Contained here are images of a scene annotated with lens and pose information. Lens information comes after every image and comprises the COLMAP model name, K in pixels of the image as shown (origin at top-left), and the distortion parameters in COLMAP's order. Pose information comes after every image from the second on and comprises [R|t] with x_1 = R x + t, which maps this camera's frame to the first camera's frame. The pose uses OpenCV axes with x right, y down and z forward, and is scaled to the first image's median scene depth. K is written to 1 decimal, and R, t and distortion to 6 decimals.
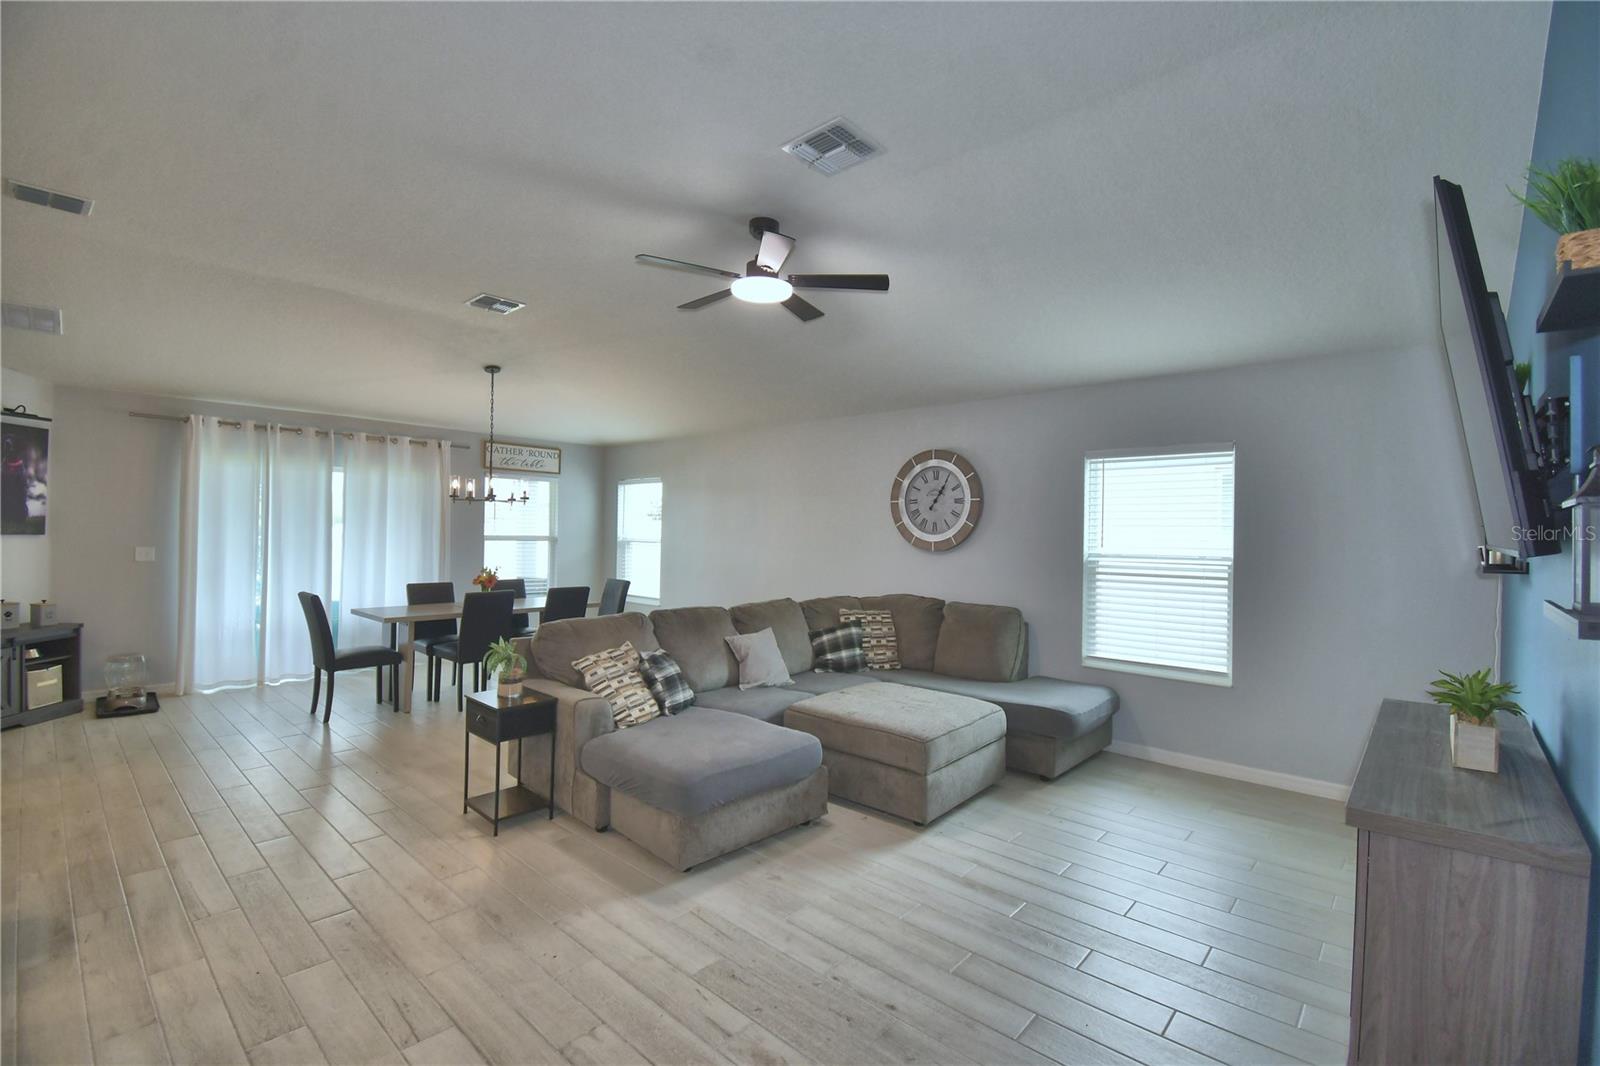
lens RADIAL K [[708.7, 0, 793.4], [0, 708.7, 528.3], [0, 0, 1]] dist [0.026997, -0.029291]
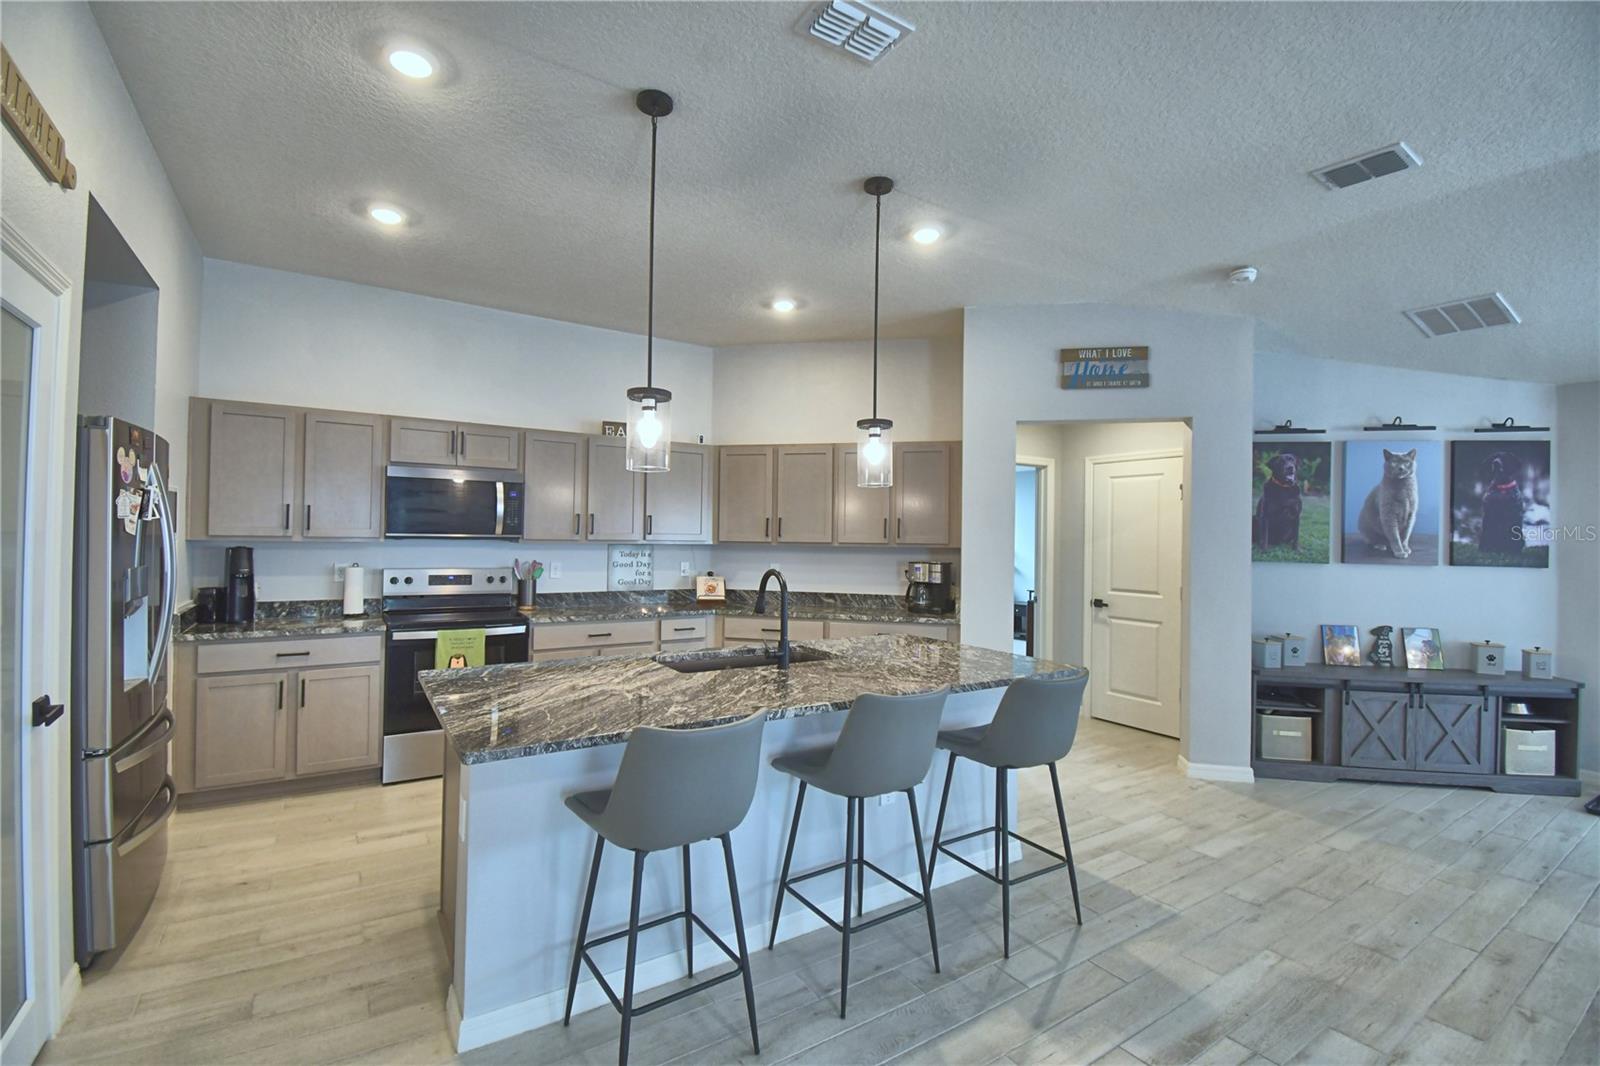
lens RADIAL K [[708.7, 0, 793.4], [0, 708.7, 528.3], [0, 0, 1]] dist [0.026997, -0.029291]
pose [[-0.241923, -0.034799, -0.969671, -0.047632], [-0.019439, 0.999330, -0.031014, 0.005222], [0.970101, 0.011346, -0.242437, 0.349787]]
